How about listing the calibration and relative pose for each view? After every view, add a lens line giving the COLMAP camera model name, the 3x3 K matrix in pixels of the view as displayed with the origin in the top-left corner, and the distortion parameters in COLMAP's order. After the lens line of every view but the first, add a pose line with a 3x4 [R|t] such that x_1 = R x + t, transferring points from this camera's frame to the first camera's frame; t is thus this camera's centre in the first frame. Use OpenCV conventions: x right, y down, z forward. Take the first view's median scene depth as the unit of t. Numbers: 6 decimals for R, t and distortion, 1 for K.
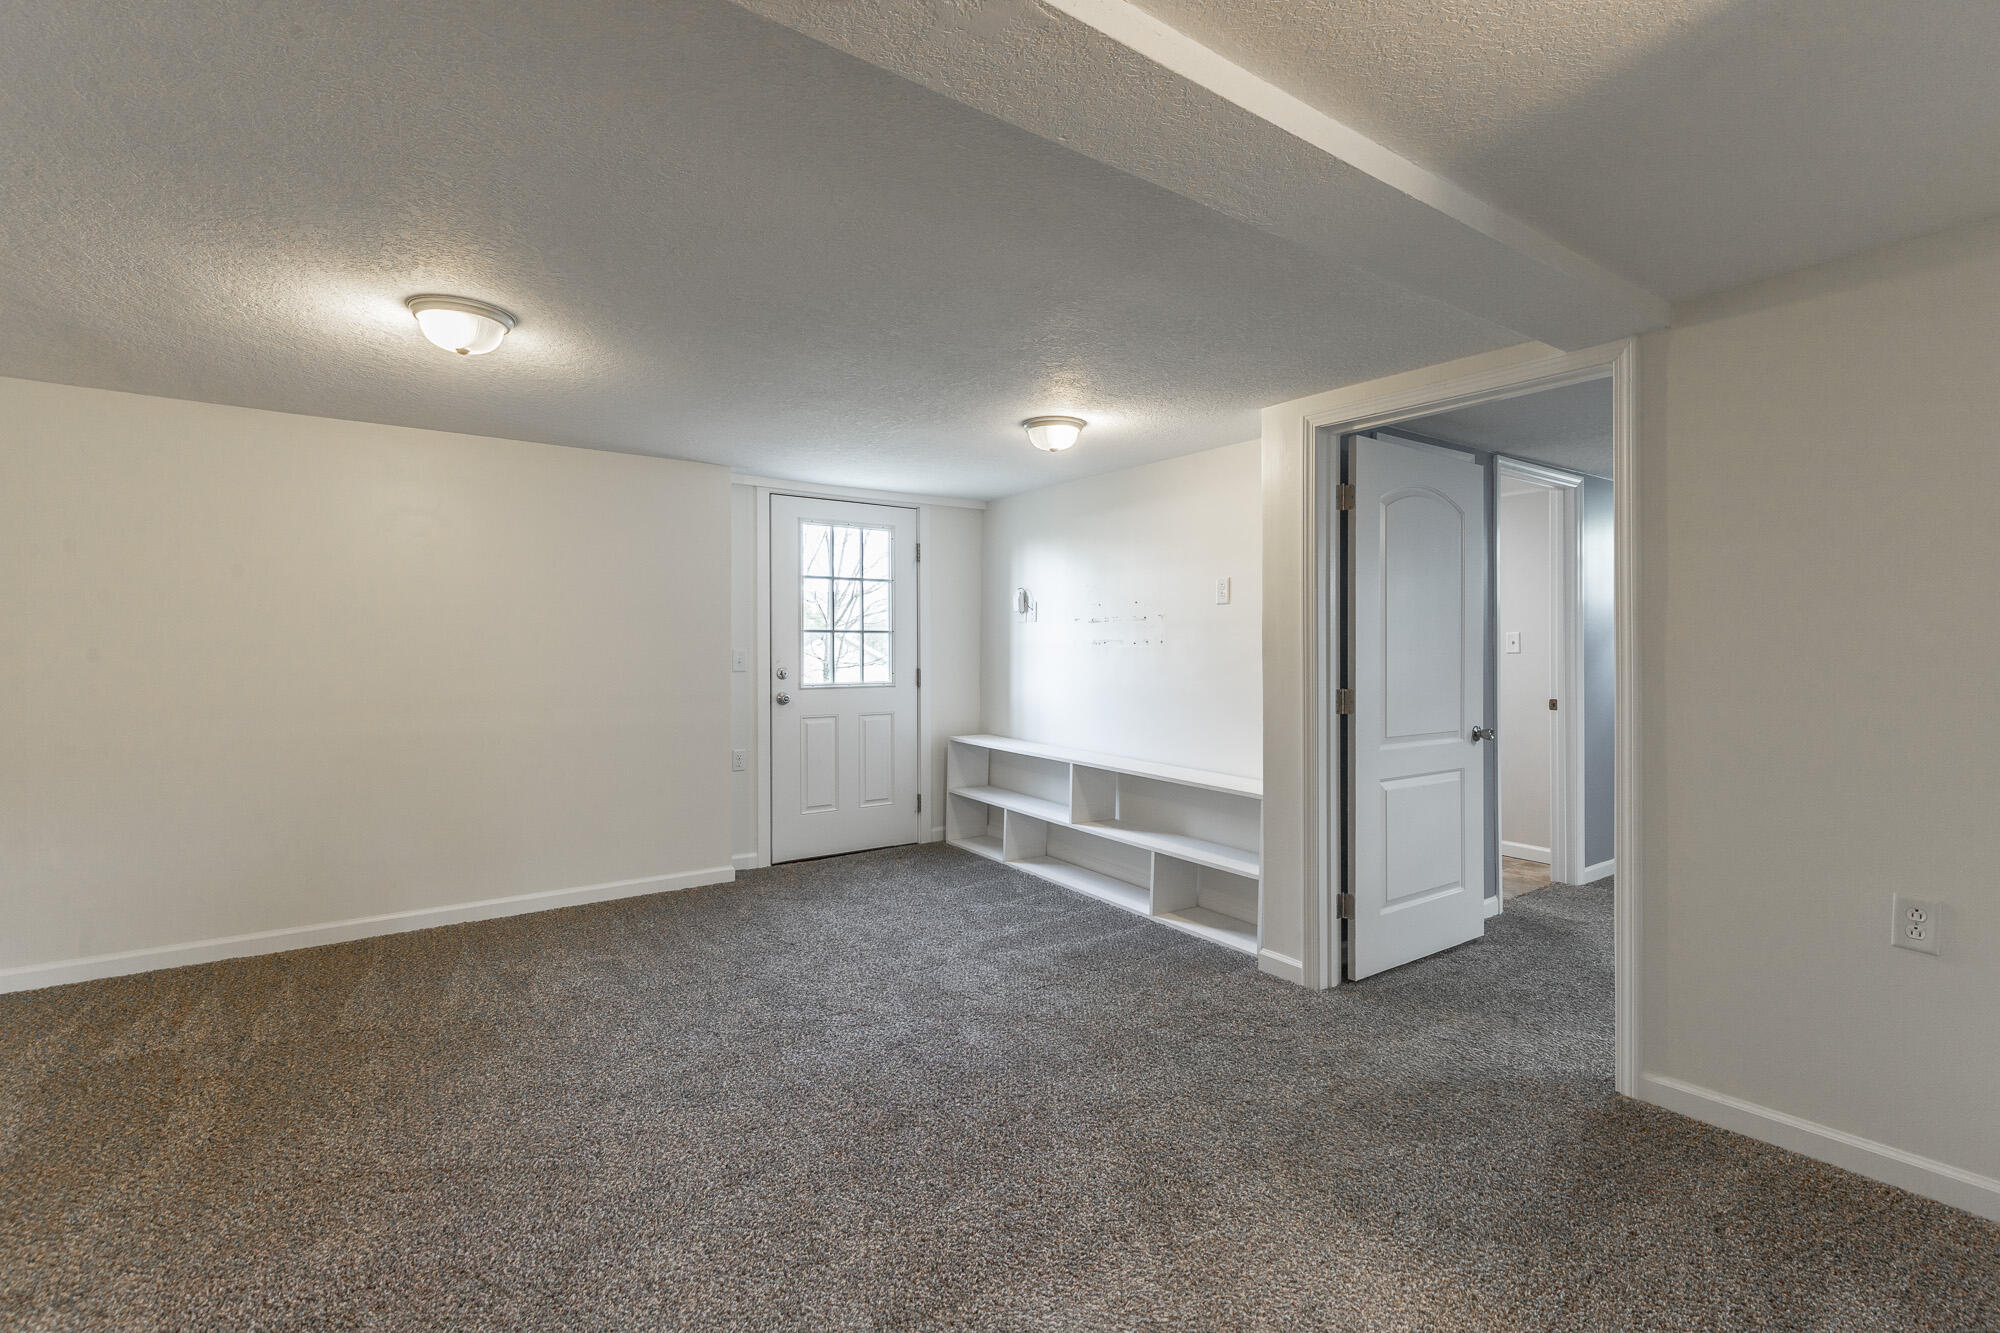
lens RADIAL K [[905.3, 0, 997.0], [0, 905.3, 643.1], [0, 0, 1]] dist [-0.000500, 0.000342]
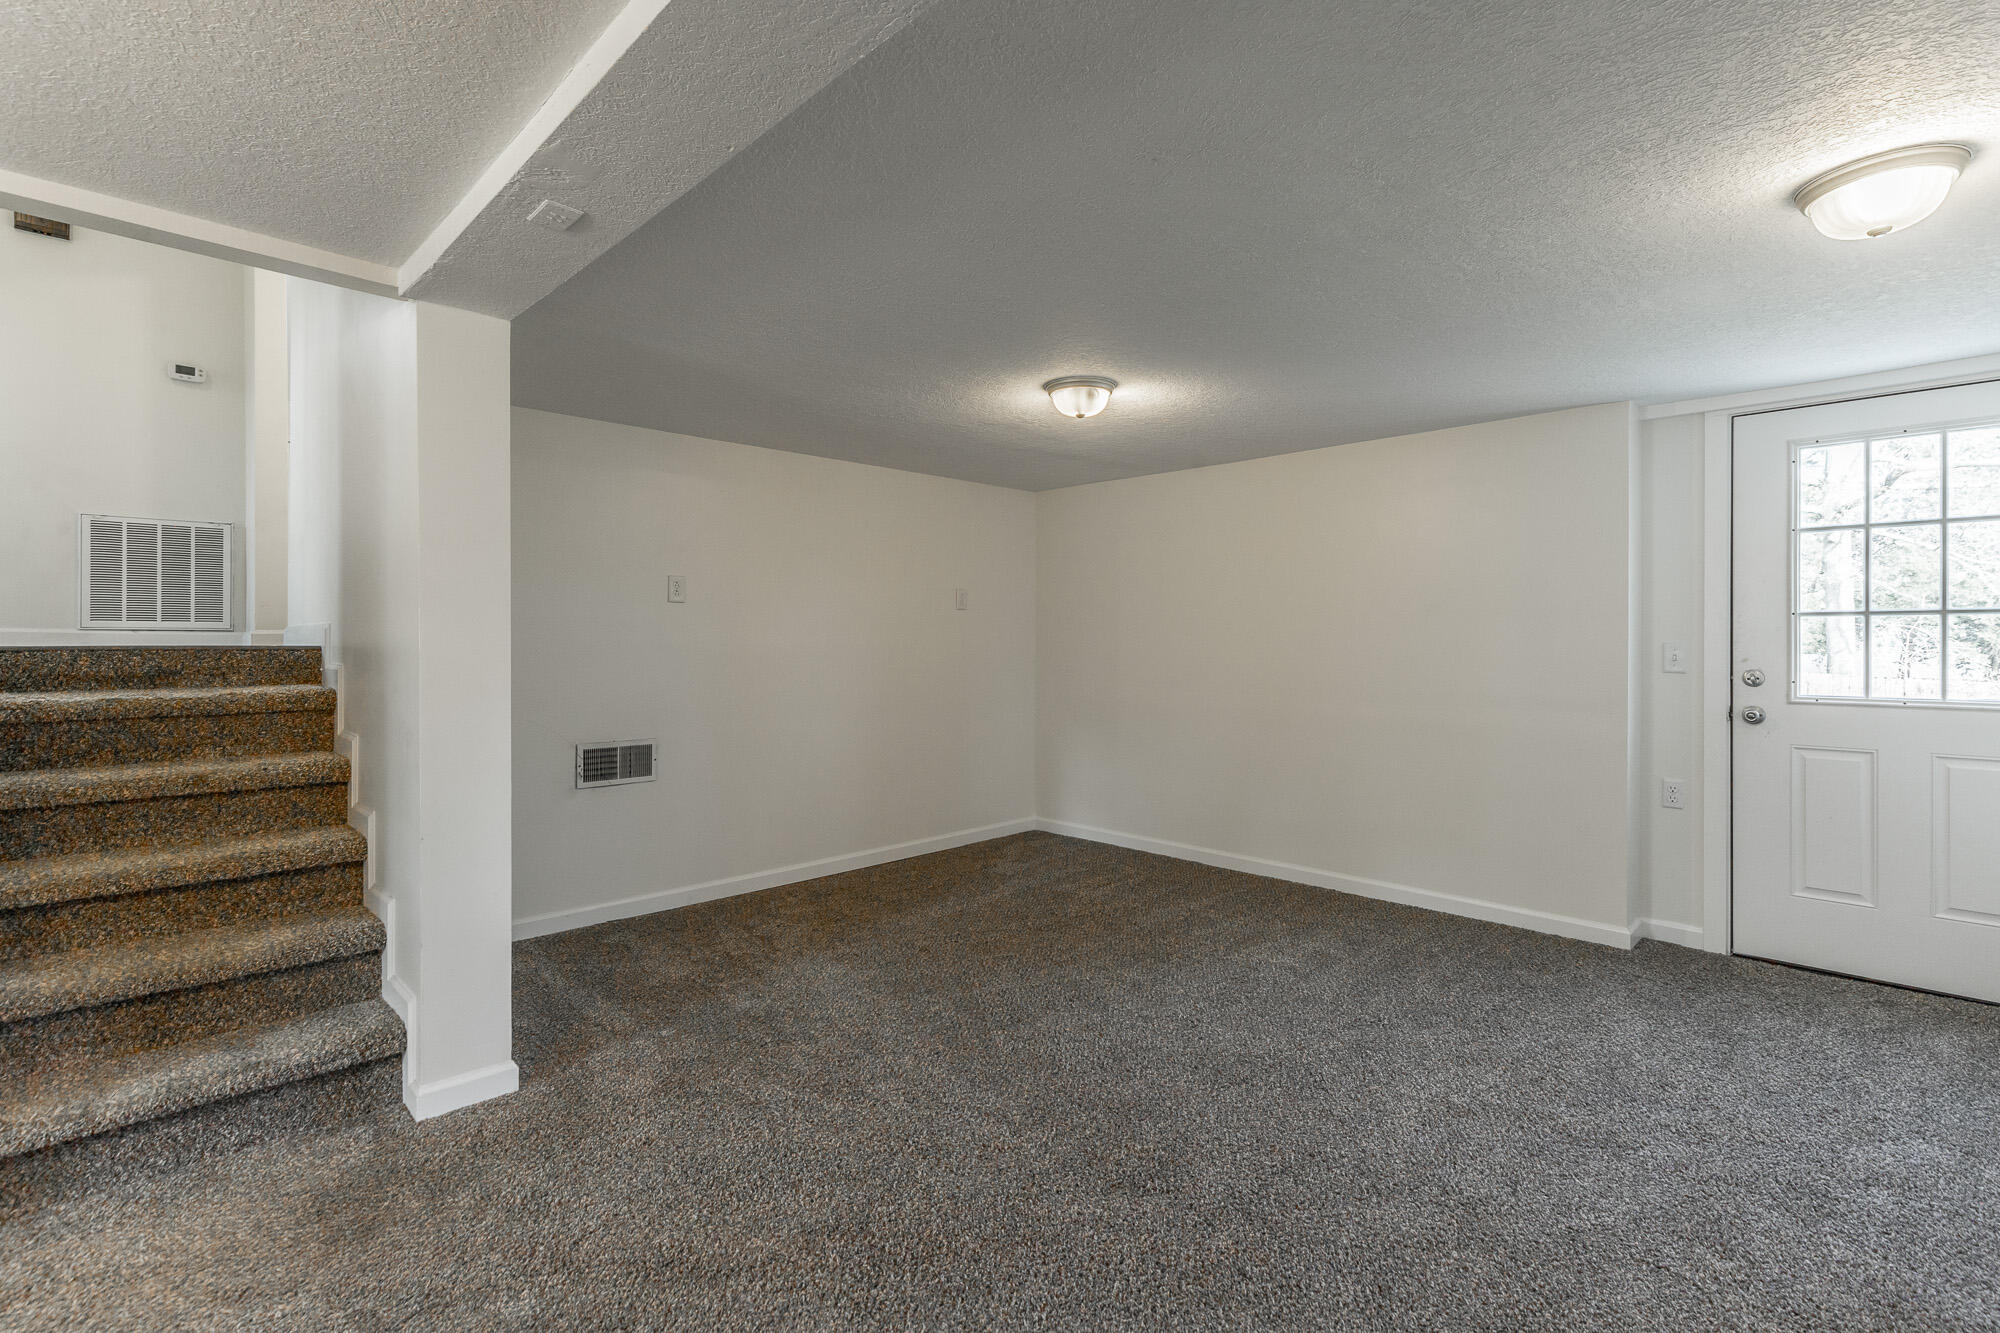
lens RADIAL K [[905.3, 0, 997.0], [0, 905.3, 643.1], [0, 0, 1]] dist [-0.000500, 0.000342]
pose [[0.166066, 0.009406, -0.986070, 0.345865], [0.009239, 0.999896, 0.011094, -0.005837], [0.986071, -0.010953, 0.165961, 0.338709]]
